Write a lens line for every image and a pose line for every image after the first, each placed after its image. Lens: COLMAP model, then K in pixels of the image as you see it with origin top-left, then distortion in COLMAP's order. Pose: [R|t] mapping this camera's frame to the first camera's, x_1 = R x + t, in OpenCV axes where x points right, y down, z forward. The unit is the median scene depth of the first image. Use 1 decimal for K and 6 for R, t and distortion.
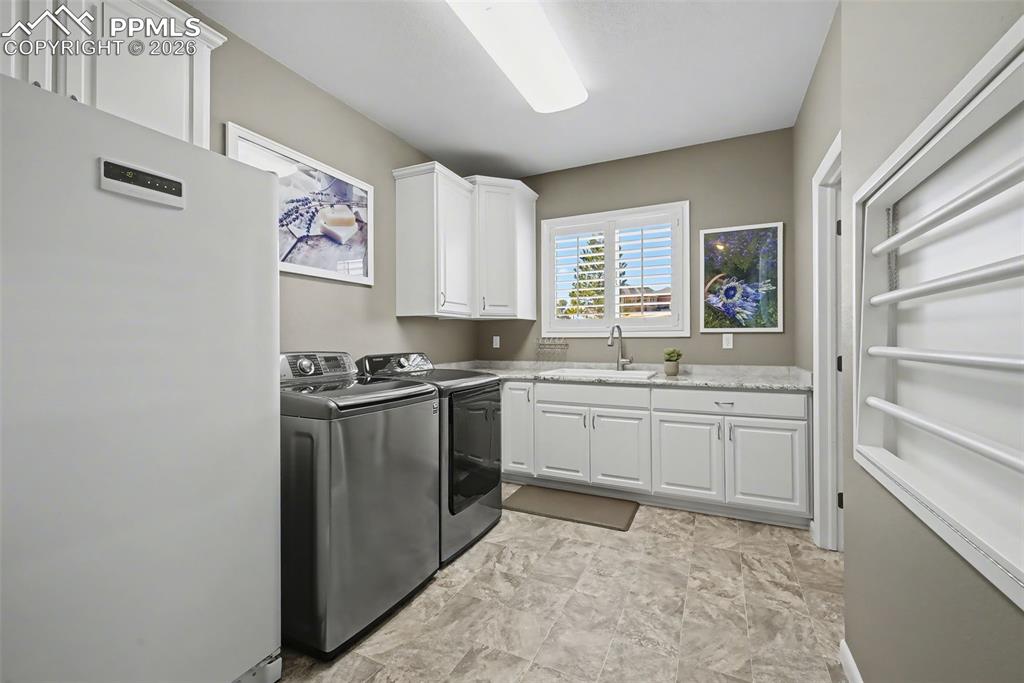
lens RADIAL K [[429.8, 0, 512.0], [0, 429.8, 341.5], [0, 0, 1]] dist [0.001549, 0.000192]
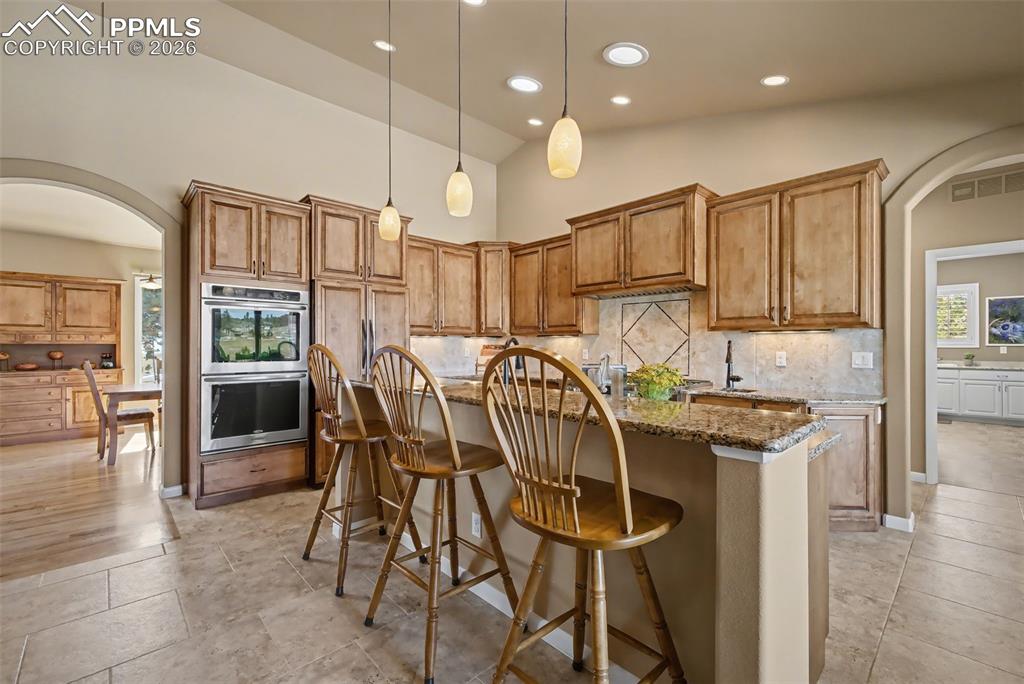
lens RADIAL K [[429.8, 0, 512.0], [0, 429.8, 342.0], [0, 0, 1]] dist [0.001549, 0.000192]
pose [[0.925811, 0.000007, -0.377988, -0.953105], [-0.003220, 0.999964, -0.007869, -0.015765], [0.377974, 0.008503, 0.925777, -1.909171]]
